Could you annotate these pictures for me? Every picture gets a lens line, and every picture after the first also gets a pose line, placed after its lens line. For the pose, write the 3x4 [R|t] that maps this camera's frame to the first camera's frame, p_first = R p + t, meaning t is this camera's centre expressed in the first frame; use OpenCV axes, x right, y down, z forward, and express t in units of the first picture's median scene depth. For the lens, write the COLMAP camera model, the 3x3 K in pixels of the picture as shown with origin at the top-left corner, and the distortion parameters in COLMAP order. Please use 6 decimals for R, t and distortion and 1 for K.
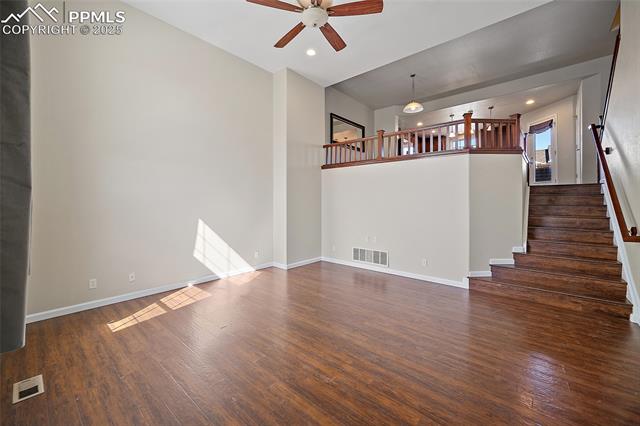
lens RADIAL K [[254.8, 0, 317.8], [0, 254.8, 205.0], [0, 0, 1]] dist [-0.001518, -0.000334]
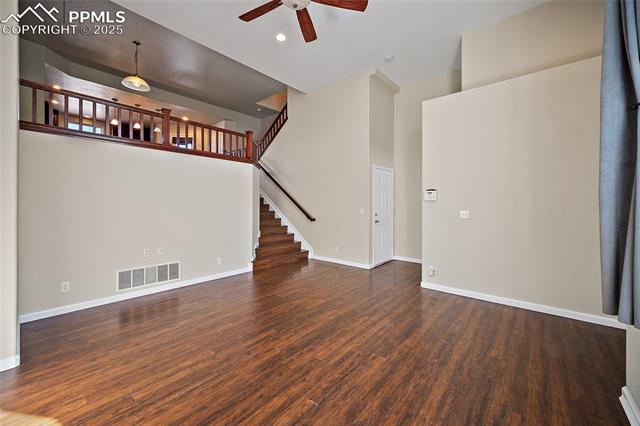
lens RADIAL K [[254.8, 0, 317.8], [0, 254.8, 205.0], [0, 0, 1]] dist [-0.001518, -0.000334]
pose [[-0.006586, -0.003582, 0.999972, -0.817685], [-0.001982, 0.999992, 0.003569, -0.004206], [-0.999976, -0.001958, -0.006594, 0.825568]]
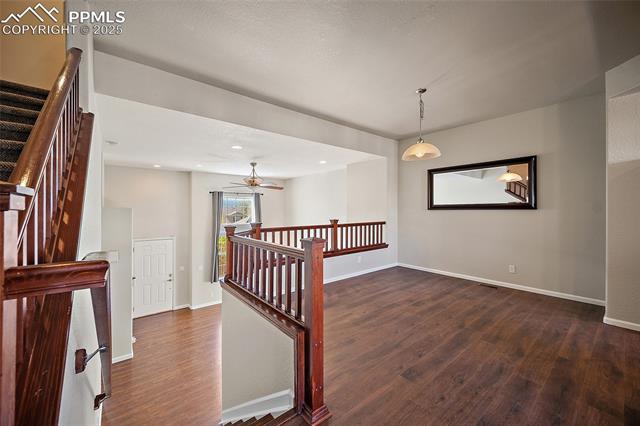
lens RADIAL K [[257.2, 0, 317.4], [0, 257.2, 210.5], [0, 0, 1]] dist [-0.000189, -0.000173]
pose [[-0.151771, -0.000974, -0.988415, 1.753429], [-0.004762, 0.999989, -0.000254, -0.499151], [0.988404, 0.004668, -0.151774, 1.659045]]
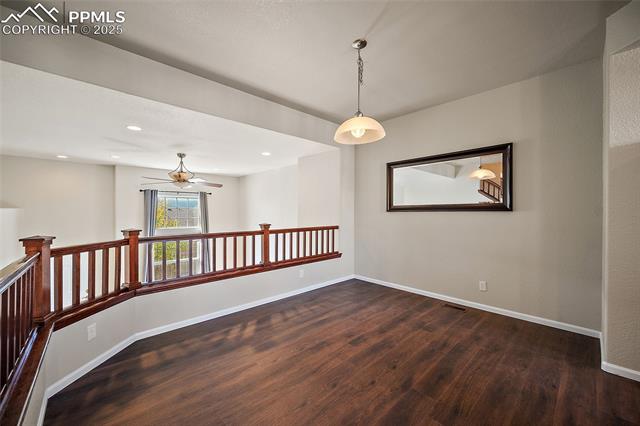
lens RADIAL K [[256.9, 0, 318.3], [0, 256.9, 214.5], [0, 0, 1]] dist [-0.001201, 0.000108]
pose [[-0.086492, 0.005792, -0.996236, 1.423715], [-0.005790, 0.999963, 0.006316, -0.498625], [0.996236, 0.006314, -0.086456, 1.852384]]
